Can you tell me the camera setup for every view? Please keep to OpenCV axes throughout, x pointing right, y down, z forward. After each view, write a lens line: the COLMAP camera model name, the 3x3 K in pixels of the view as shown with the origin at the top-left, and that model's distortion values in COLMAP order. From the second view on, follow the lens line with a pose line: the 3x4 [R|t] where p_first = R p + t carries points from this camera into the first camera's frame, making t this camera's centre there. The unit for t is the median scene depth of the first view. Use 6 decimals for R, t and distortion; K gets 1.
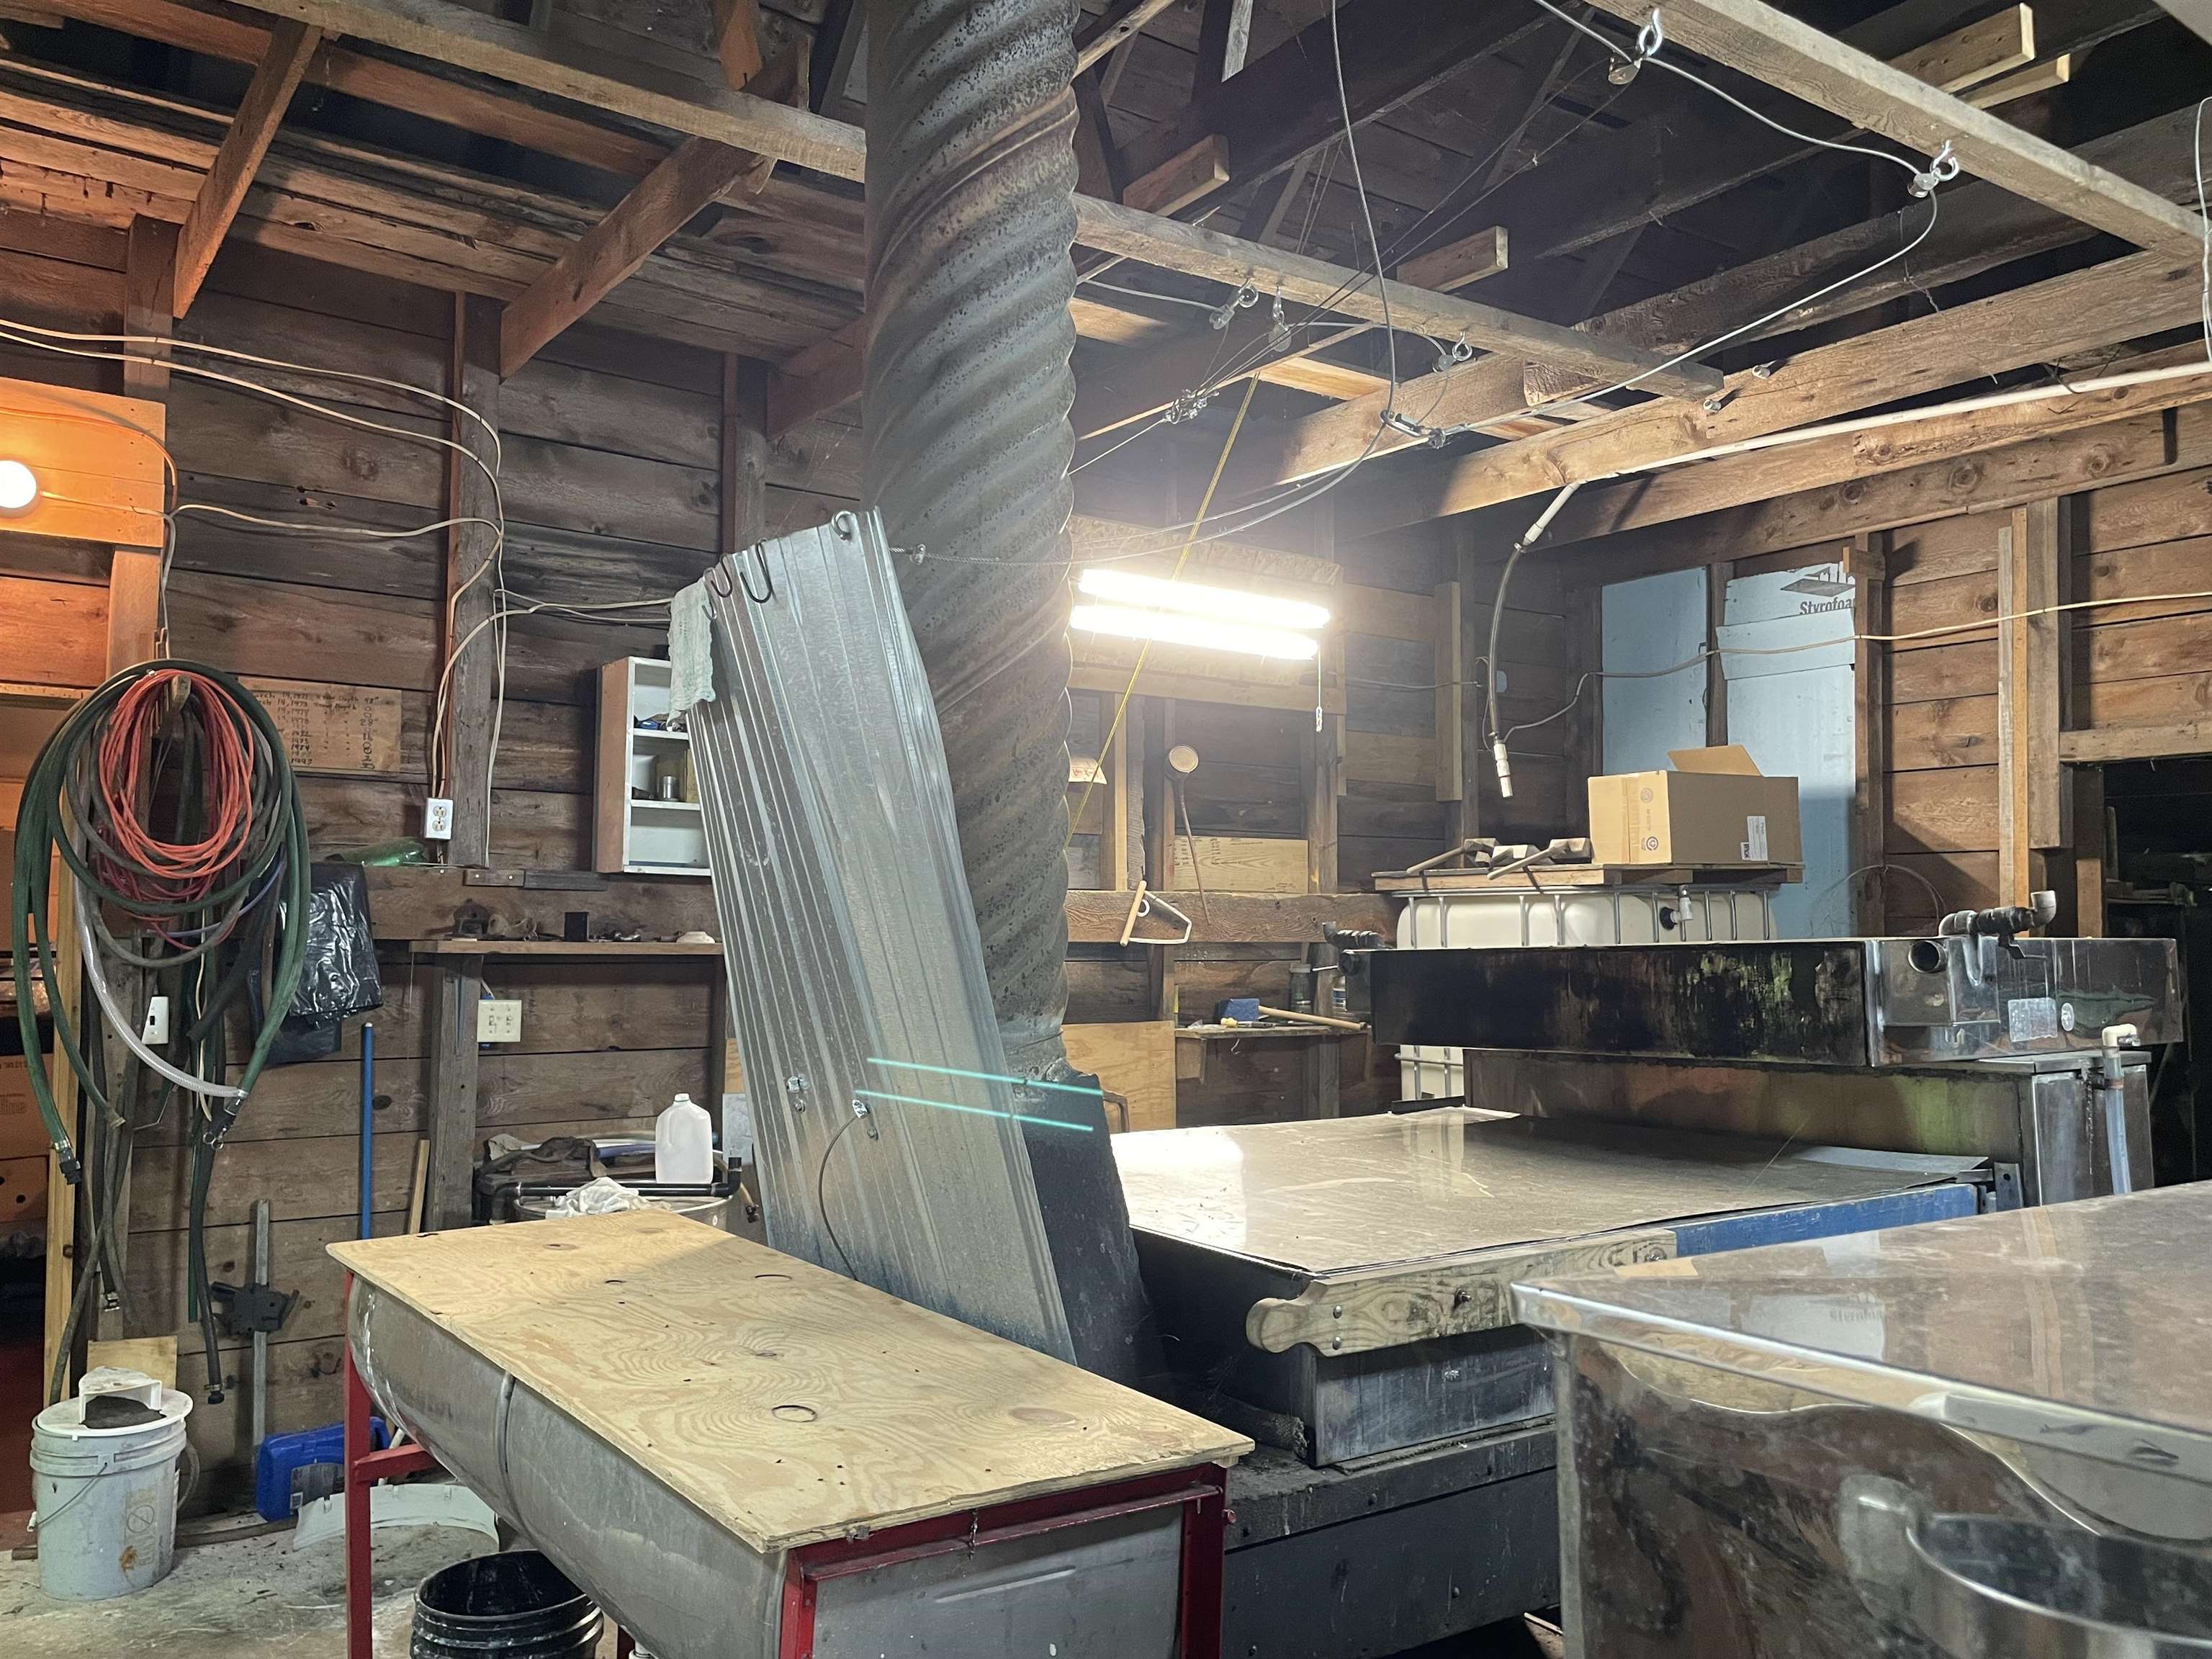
lens RADIAL K [[1670.0, 0, 1081.8], [0, 1670.0, 846.6], [0, 0, 1]] dist [0.092088, -0.117405]
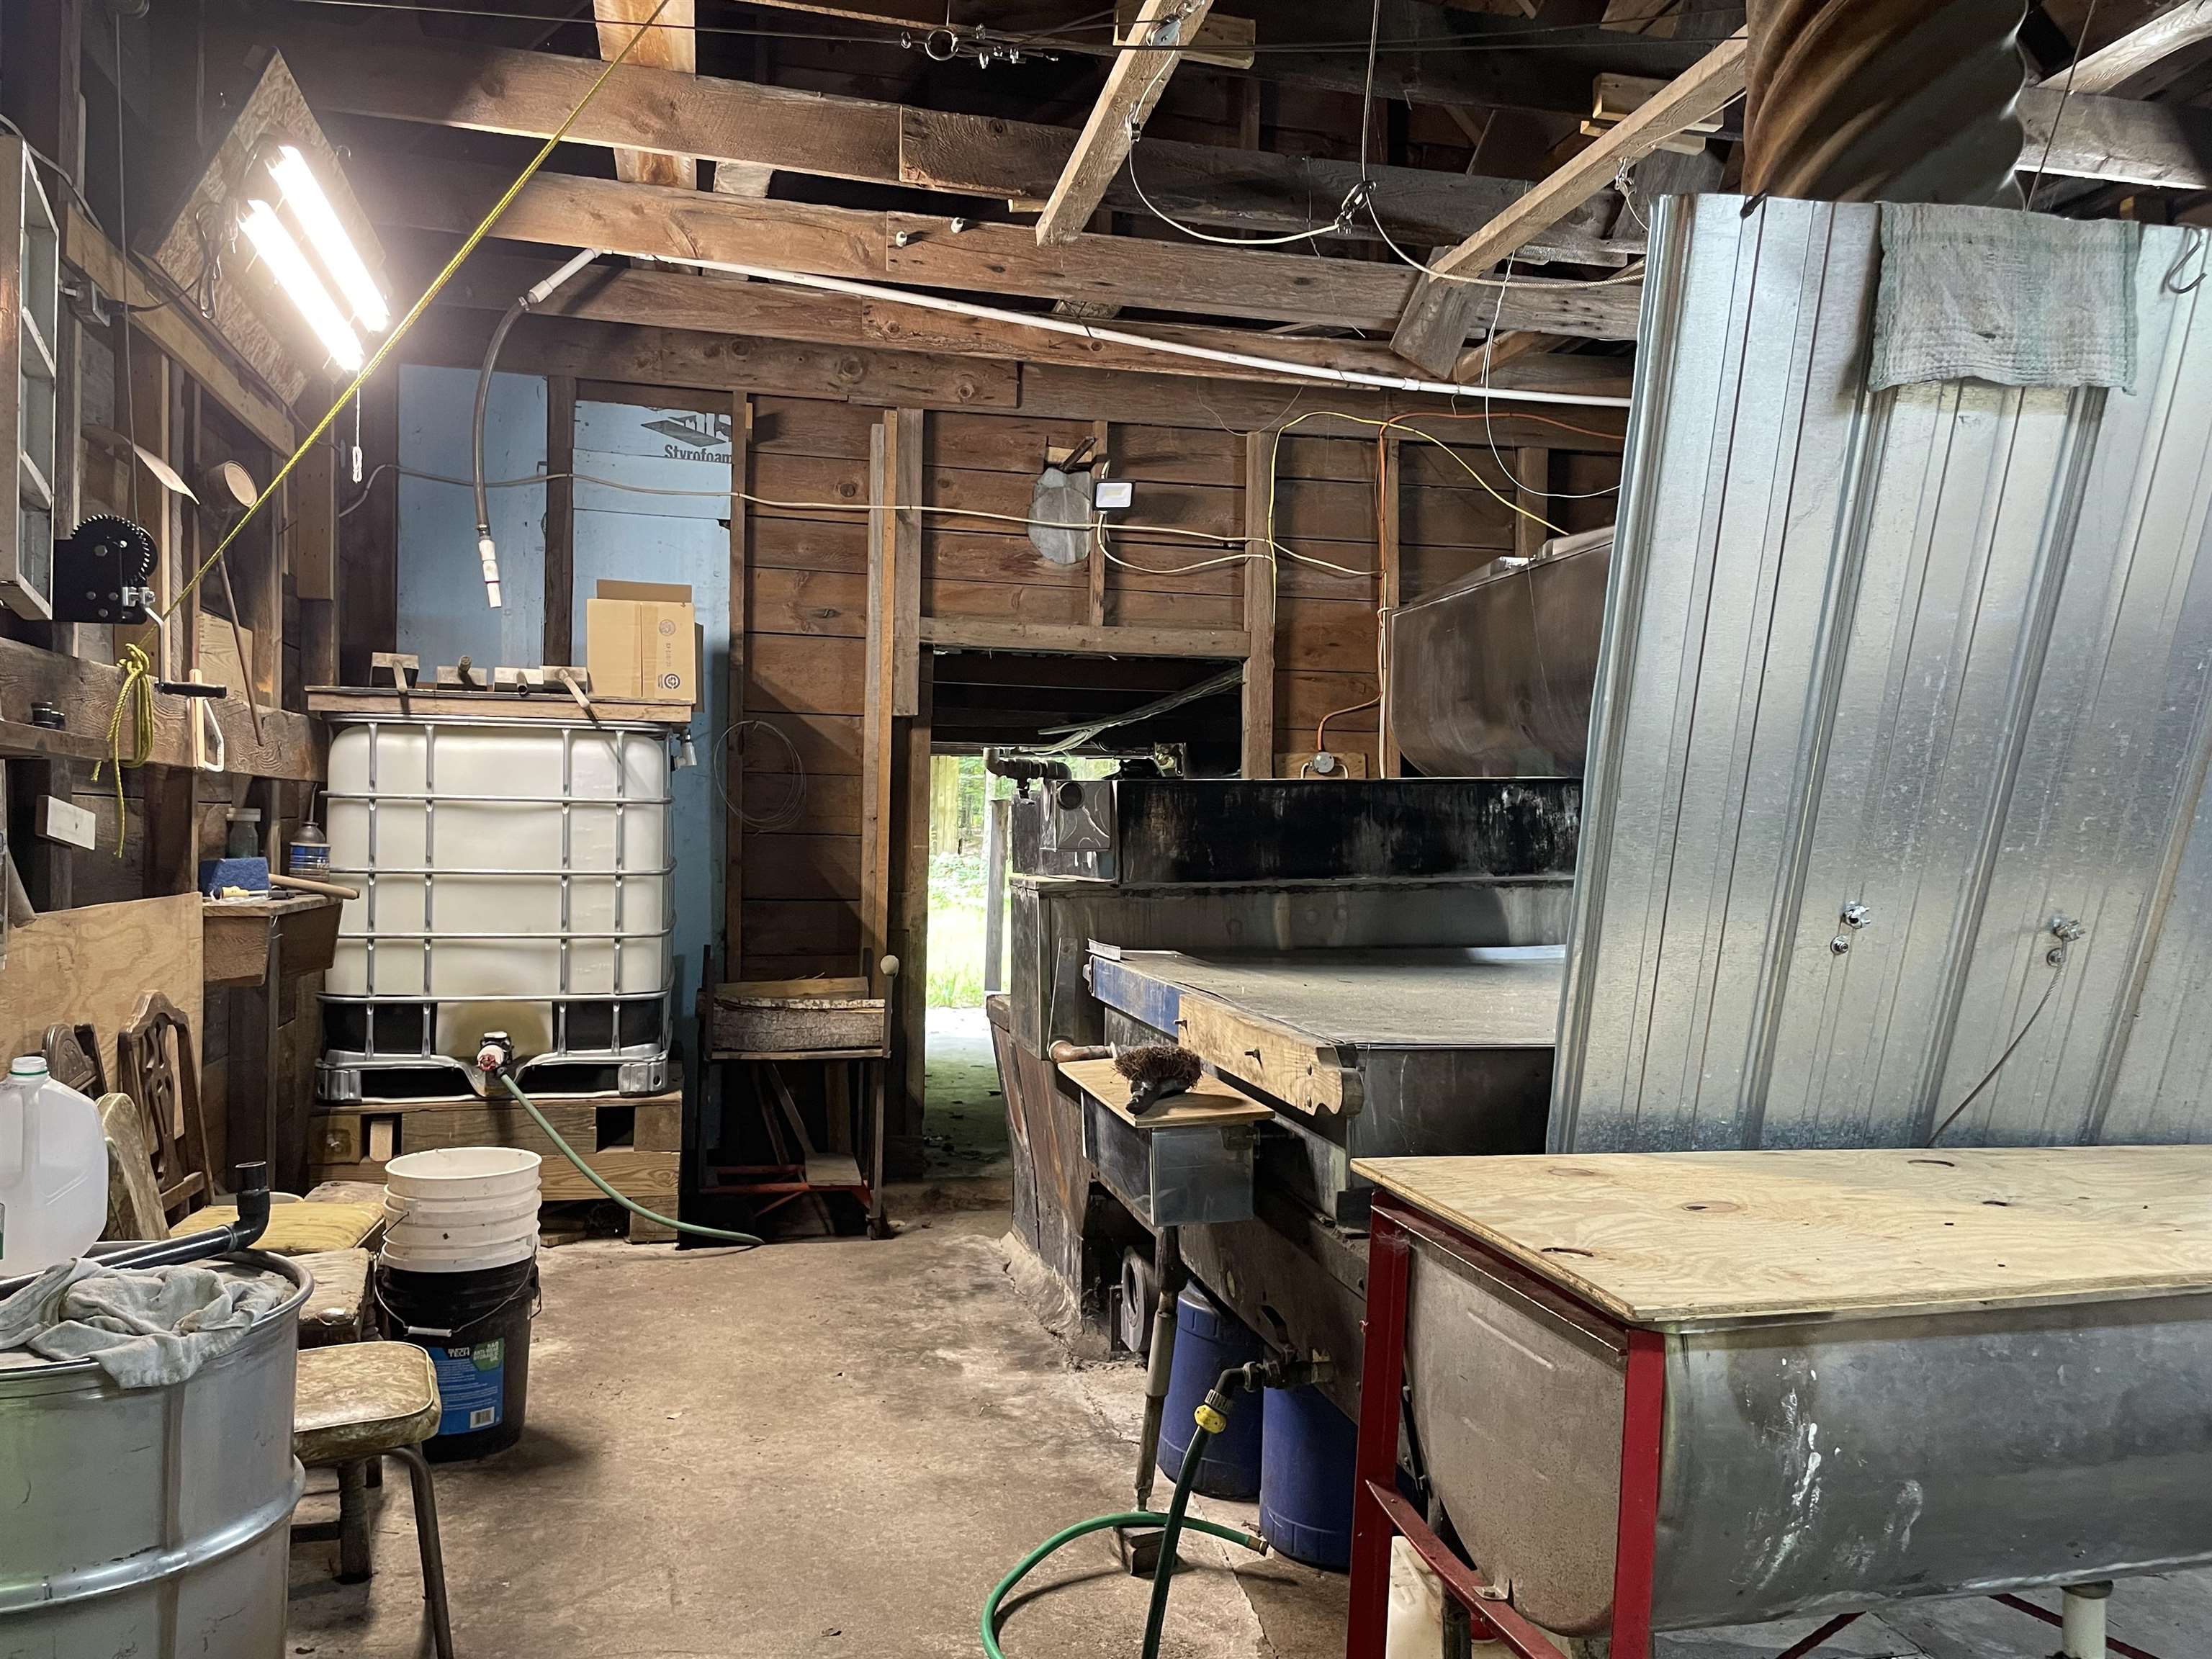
lens RADIAL K [[1670.0, 0, 1103.5], [0, 1670.0, 842.1], [0, 0, 1]] dist [0.092088, -0.117405]
pose [[0.364478, -0.001405, 0.931211, -0.751044], [-0.062115, 0.997735, 0.025817, 0.083131], [-0.929138, -0.067252, 0.363565, 0.783766]]
